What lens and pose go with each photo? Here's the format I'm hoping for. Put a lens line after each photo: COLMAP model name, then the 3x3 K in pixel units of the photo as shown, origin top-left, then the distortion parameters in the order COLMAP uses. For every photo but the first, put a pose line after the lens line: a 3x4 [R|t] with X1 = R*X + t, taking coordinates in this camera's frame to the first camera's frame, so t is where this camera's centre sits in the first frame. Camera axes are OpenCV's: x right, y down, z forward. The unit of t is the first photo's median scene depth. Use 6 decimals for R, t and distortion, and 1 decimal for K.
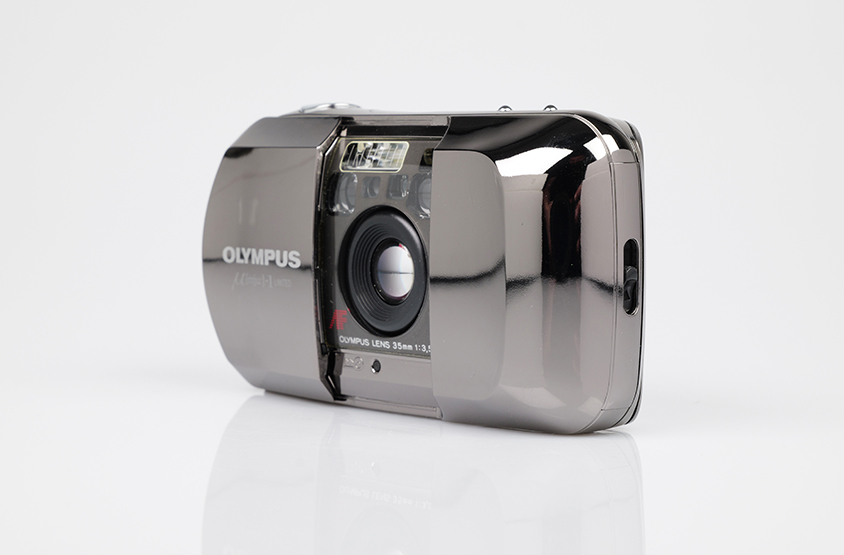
lens RADIAL K [[1736.8, 0, 421.9], [0, 1736.8, 281.2], [0, 0, 1]] dist [0.028757, 0.000000]
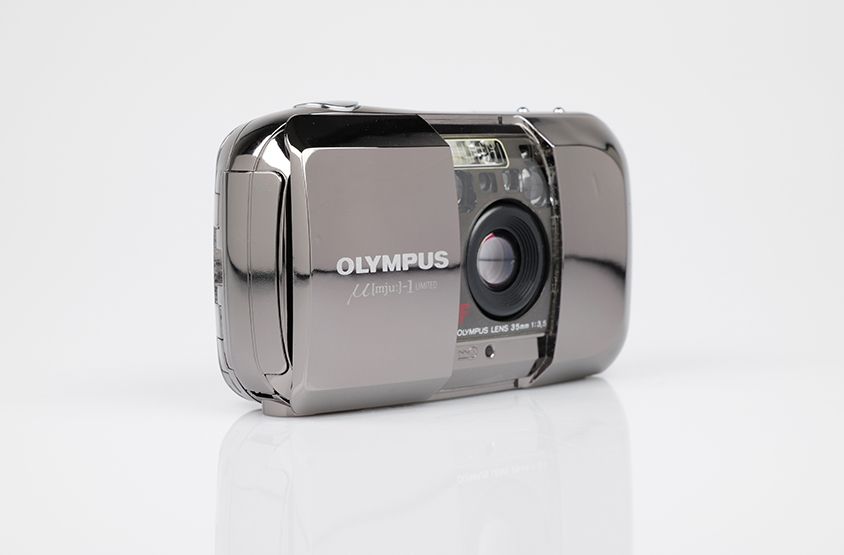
lens RADIAL K [[1736.8, 0, 421.8], [0, 1736.8, 274.0], [0, 0, 1]] dist [0.028757, 0.000000]
pose [[0.144037, -0.087101, 0.985732, -1.053479], [0.090071, 0.993138, 0.074594, -0.079298], [-0.985465, 0.078041, 0.150894, 0.861958]]
